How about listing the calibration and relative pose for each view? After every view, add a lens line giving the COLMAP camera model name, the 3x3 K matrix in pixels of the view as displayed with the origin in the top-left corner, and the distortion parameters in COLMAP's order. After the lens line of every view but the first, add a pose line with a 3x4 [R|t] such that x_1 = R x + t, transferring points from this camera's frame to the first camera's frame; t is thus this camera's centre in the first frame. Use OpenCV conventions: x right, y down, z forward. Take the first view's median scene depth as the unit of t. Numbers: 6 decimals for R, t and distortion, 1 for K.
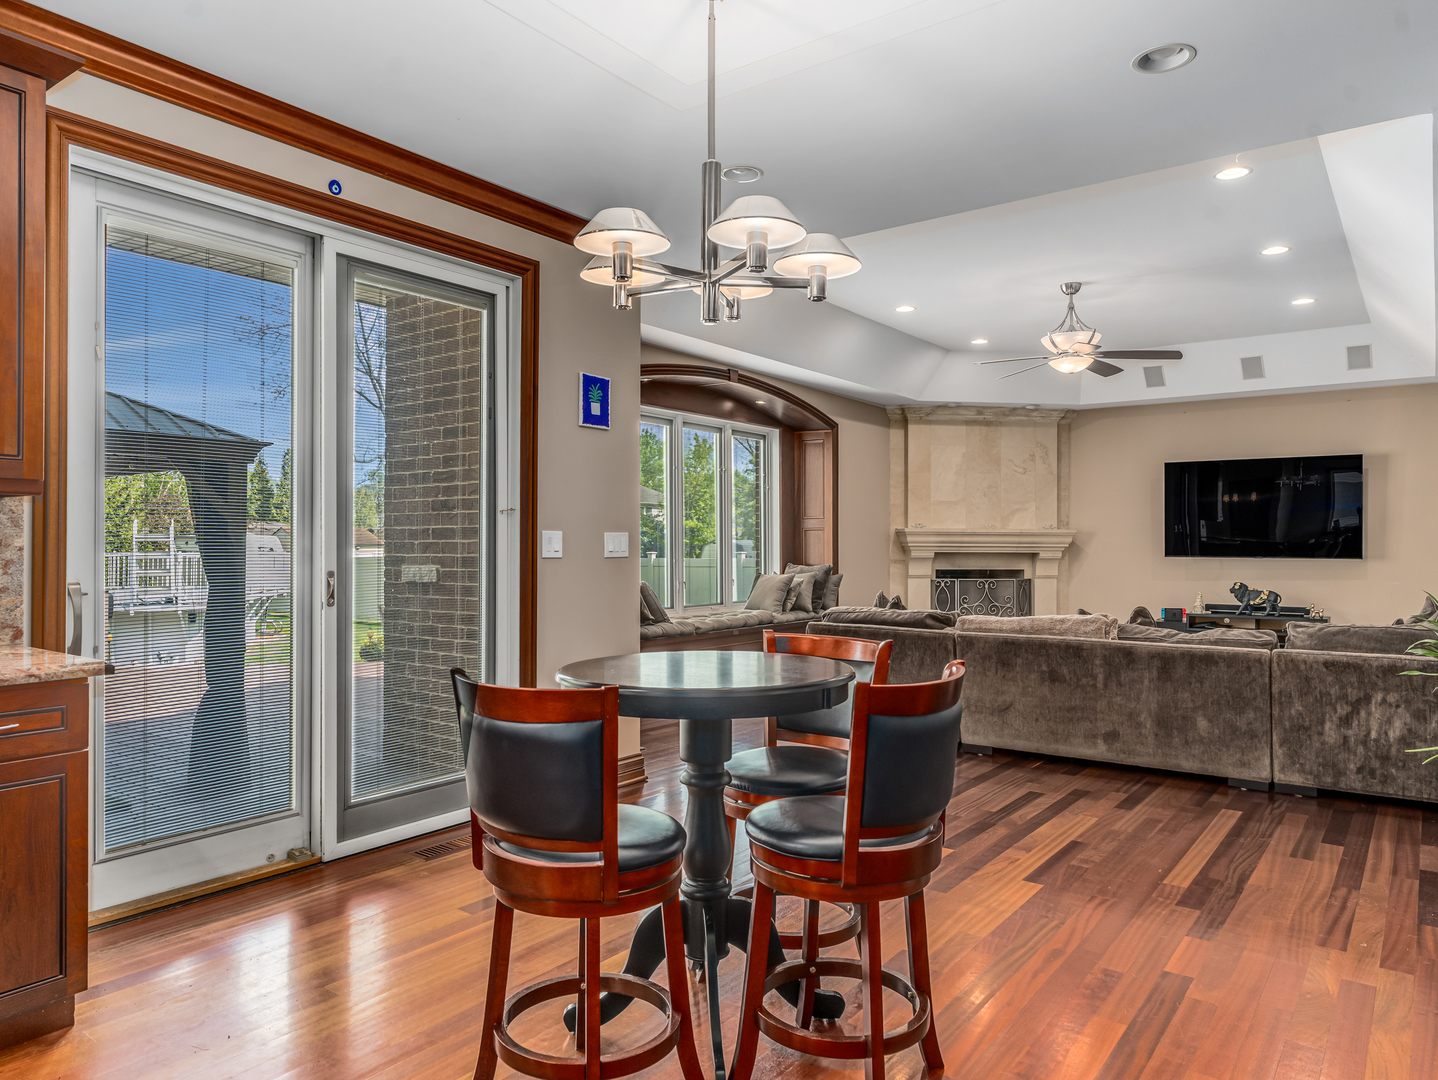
lens RADIAL K [[962.7, 0, 719.0], [0, 962.7, 540.0], [0, 0, 1]] dist [-0.000856, -0.000458]
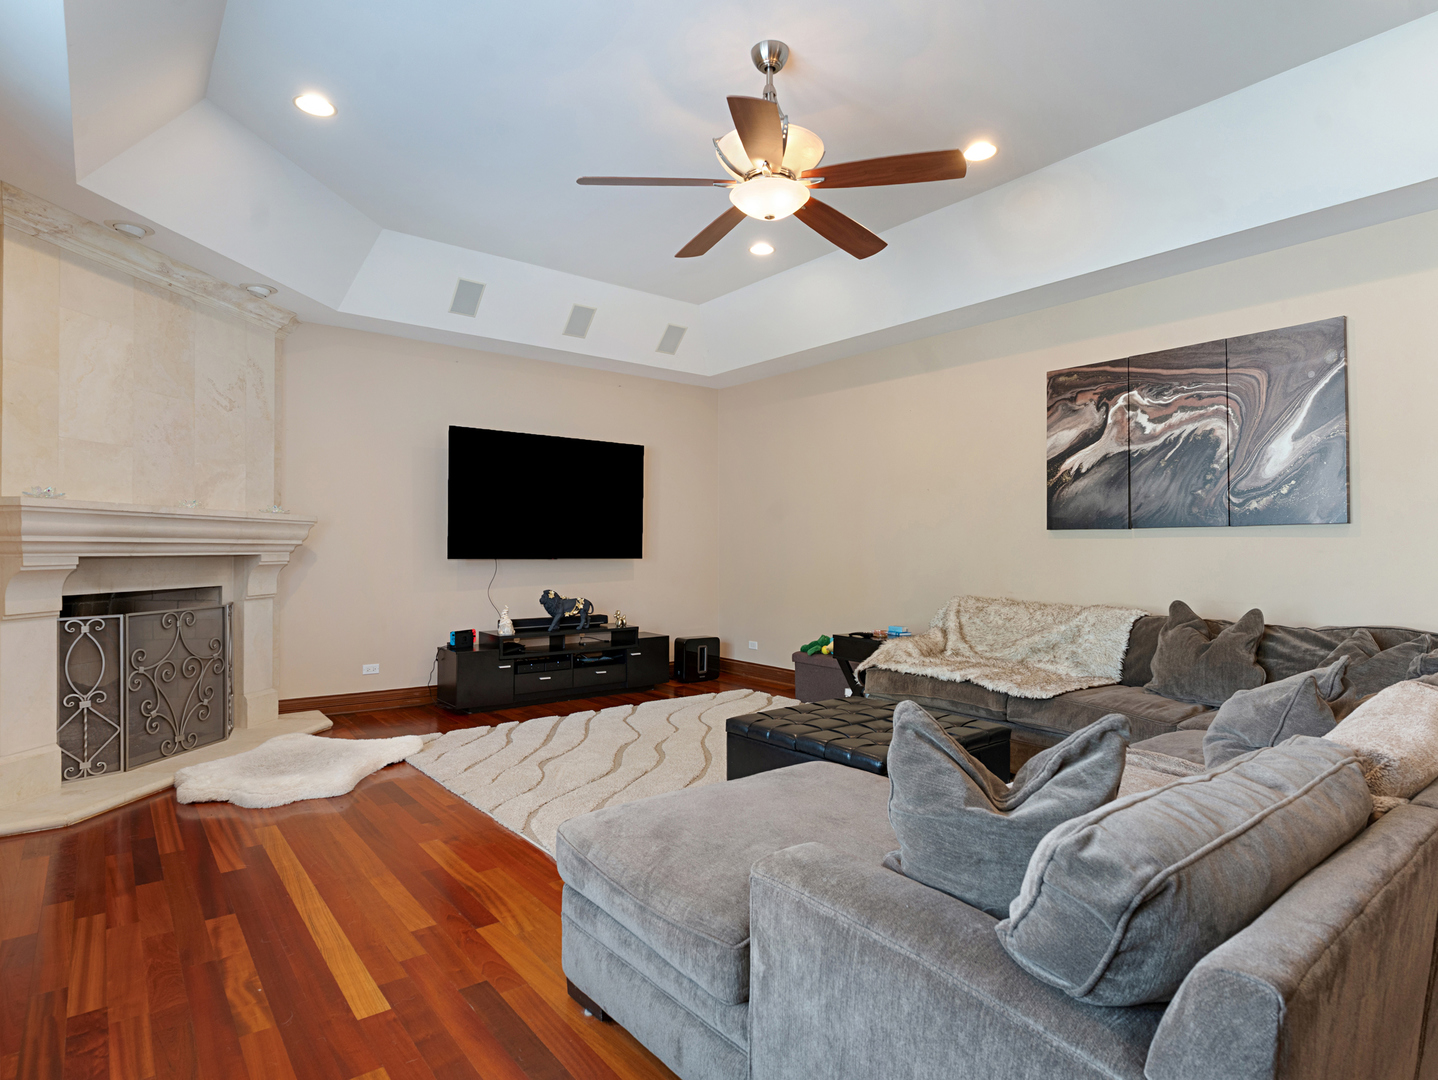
lens RADIAL K [[776.9, 0, 719.0], [0, 776.9, 540.0], [0, 0, 1]] dist [-0.000610, 0.000005]
pose [[0.259023, 0.007231, 0.965844, -0.038121], [-0.008478, 0.999950, -0.005213, 0.004882], [-0.965834, -0.006838, 0.259072, 0.658560]]
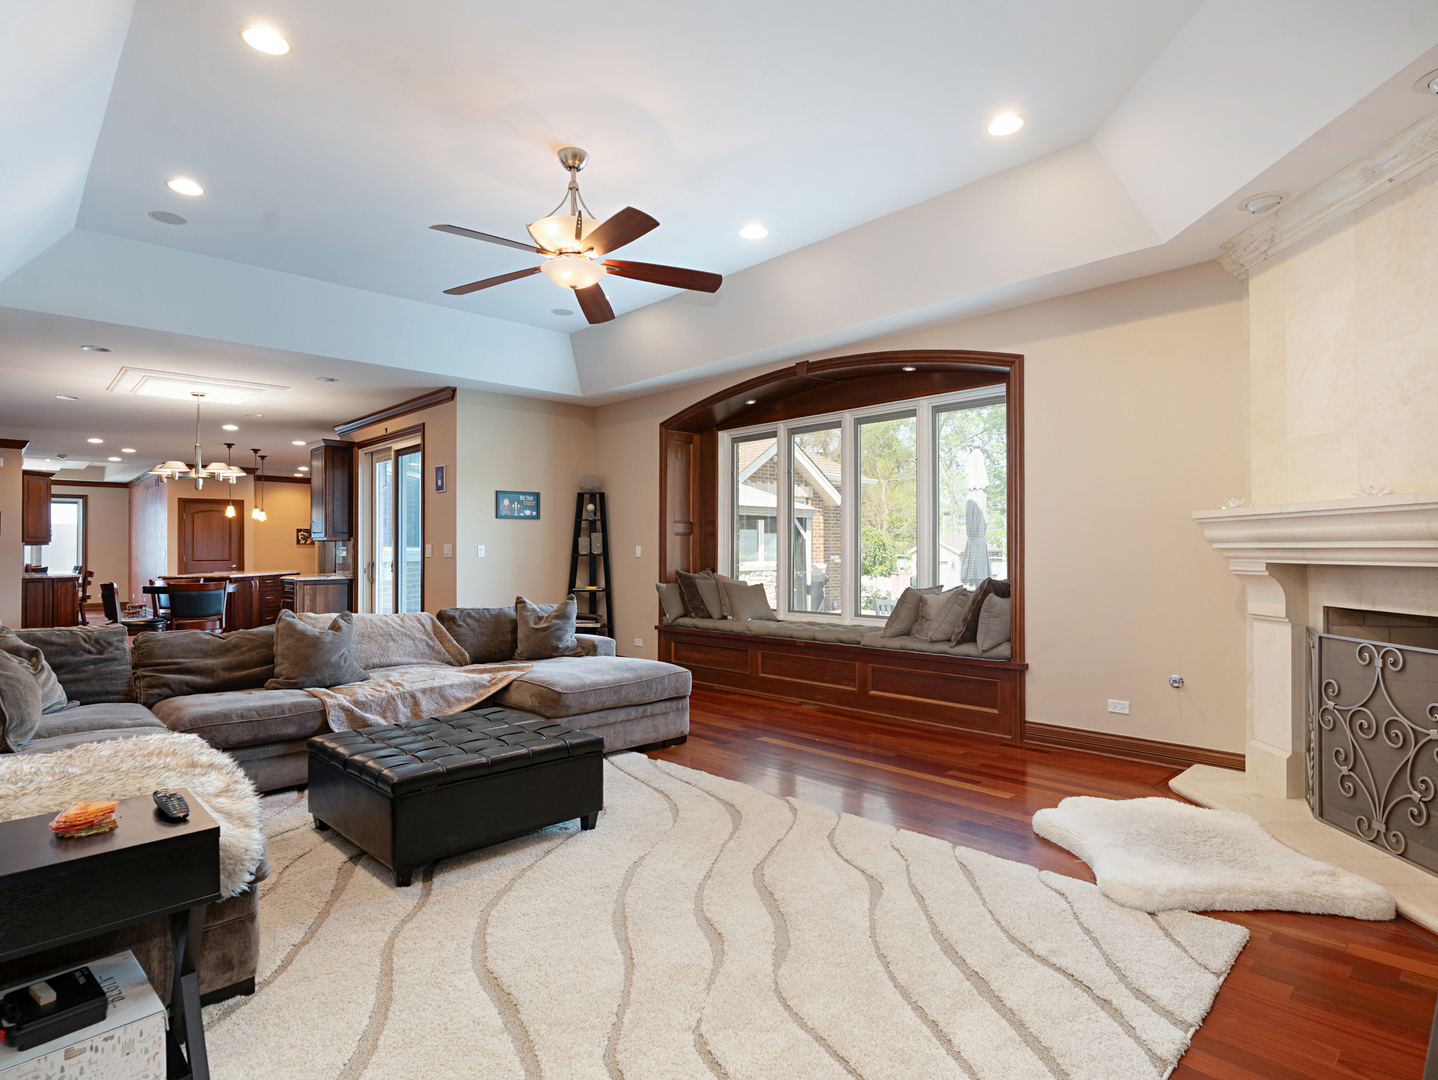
lens RADIAL K [[776.9, 0, 719.0], [0, 776.9, 540.0], [0, 0, 1]] dist [-0.000610, 0.000005]
pose [[-0.170903, -0.012577, -0.985208, 0.581591], [0.011965, 0.999818, -0.014840, 0.005084], [0.985215, -0.014324, -0.170721, 0.839090]]
